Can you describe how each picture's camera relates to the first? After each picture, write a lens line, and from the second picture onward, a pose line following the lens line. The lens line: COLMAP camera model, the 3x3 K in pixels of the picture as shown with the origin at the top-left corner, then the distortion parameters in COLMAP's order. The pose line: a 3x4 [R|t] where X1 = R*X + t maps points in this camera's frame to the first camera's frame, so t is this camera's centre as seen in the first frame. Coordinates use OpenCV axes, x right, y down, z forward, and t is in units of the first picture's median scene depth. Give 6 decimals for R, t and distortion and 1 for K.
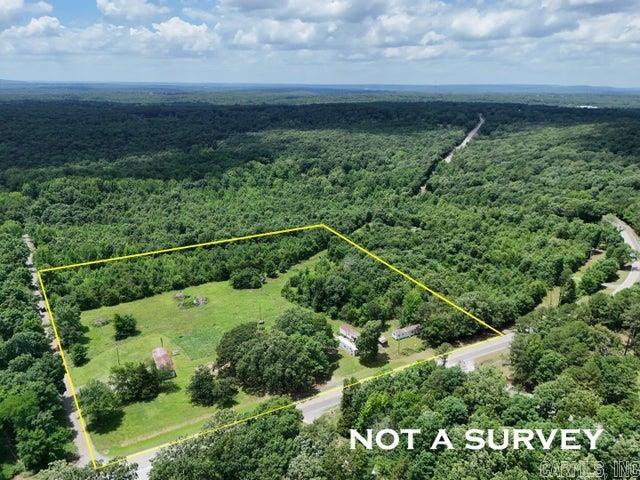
lens RADIAL K [[446.6, 0, 320.0], [0, 446.6, 240.1], [0, 0, 1]] dist [0.005006, 0.000413]
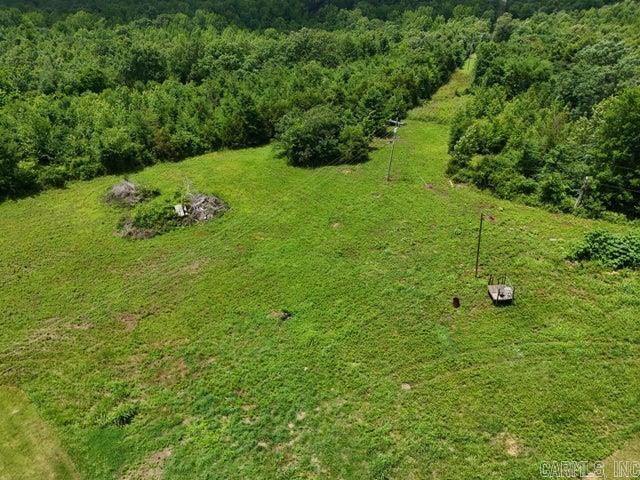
lens RADIAL K [[446.6, 0, 320.1], [0, 446.6, 240.2], [0, 0, 1]] dist [0.005006, 0.000413]
pose [[0.998048, -0.036342, 0.050794, -0.190179], [0.023764, 0.973070, 0.229281, 0.086467], [-0.057758, -0.227626, 0.972034, 0.660473]]
